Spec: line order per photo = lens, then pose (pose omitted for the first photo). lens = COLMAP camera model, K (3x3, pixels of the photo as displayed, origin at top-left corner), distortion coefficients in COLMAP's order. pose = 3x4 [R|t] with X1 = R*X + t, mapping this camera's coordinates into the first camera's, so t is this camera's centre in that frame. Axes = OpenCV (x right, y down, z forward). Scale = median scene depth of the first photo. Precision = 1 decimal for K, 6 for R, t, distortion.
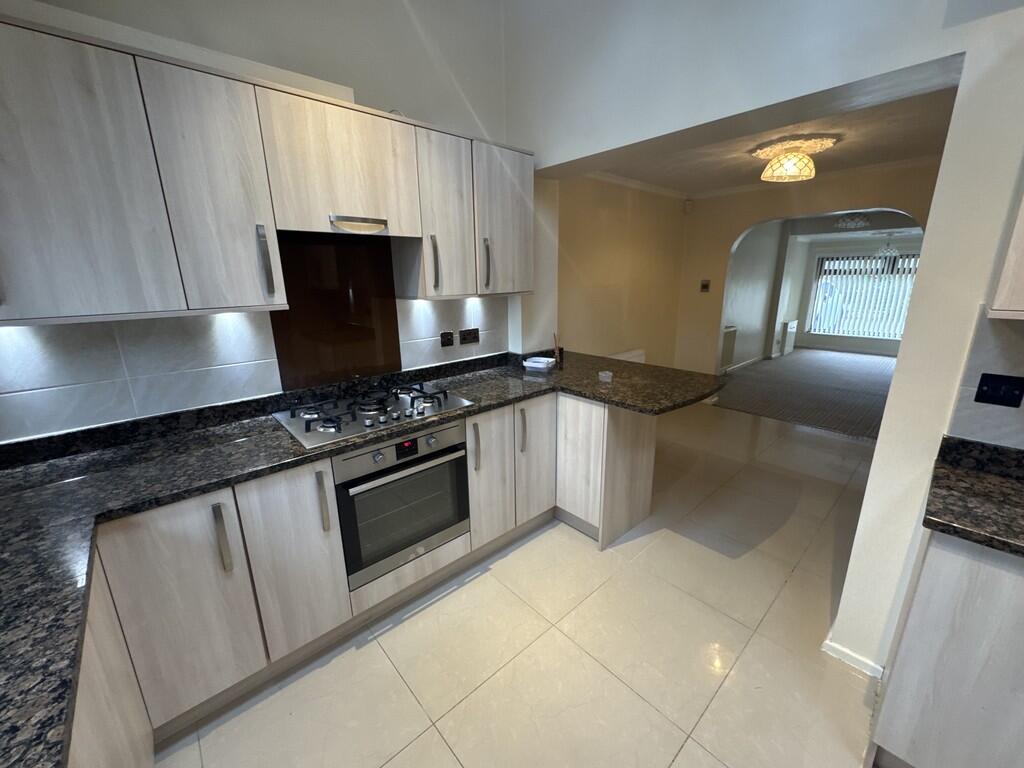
lens RADIAL K [[409.9, 0, 512.0], [0, 409.9, 384.0], [0, 0, 1]] dist [-0.001348, -0.000159]
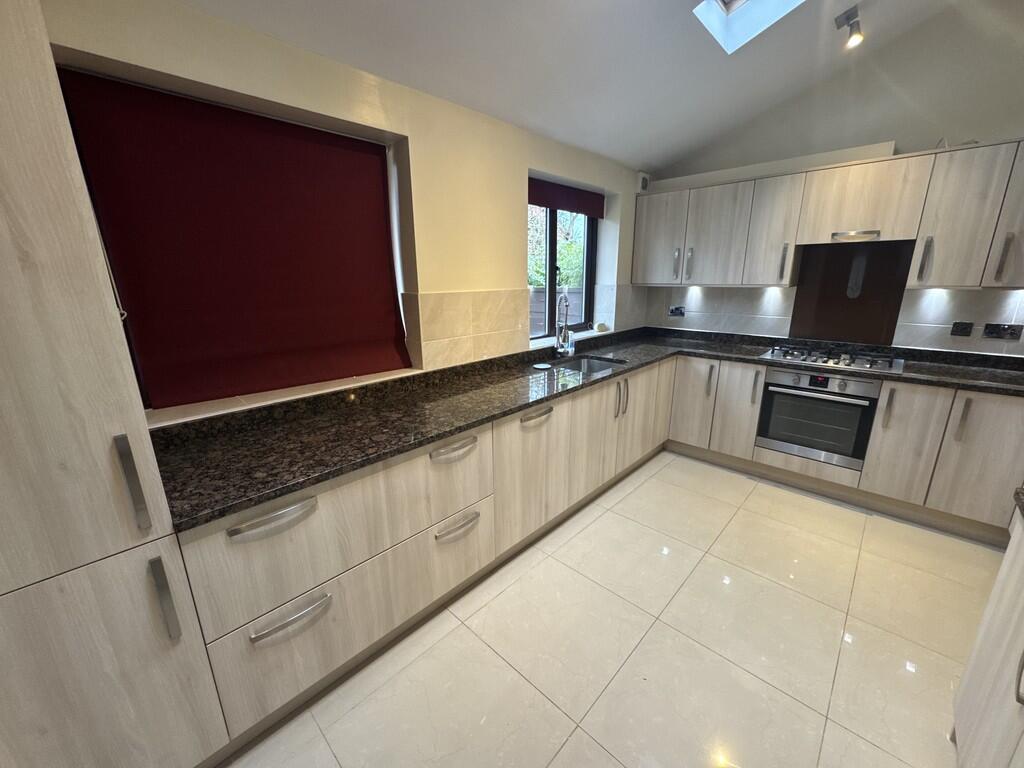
lens RADIAL K [[409.9, 0, 512.0], [0, 409.9, 384.0], [0, 0, 1]] dist [-0.001348, -0.000159]
pose [[0.070830, 0.271618, -0.959795, 1.161563], [-0.247440, 0.936921, 0.246884, 0.071957], [0.966311, 0.220005, 0.133571, -0.329606]]
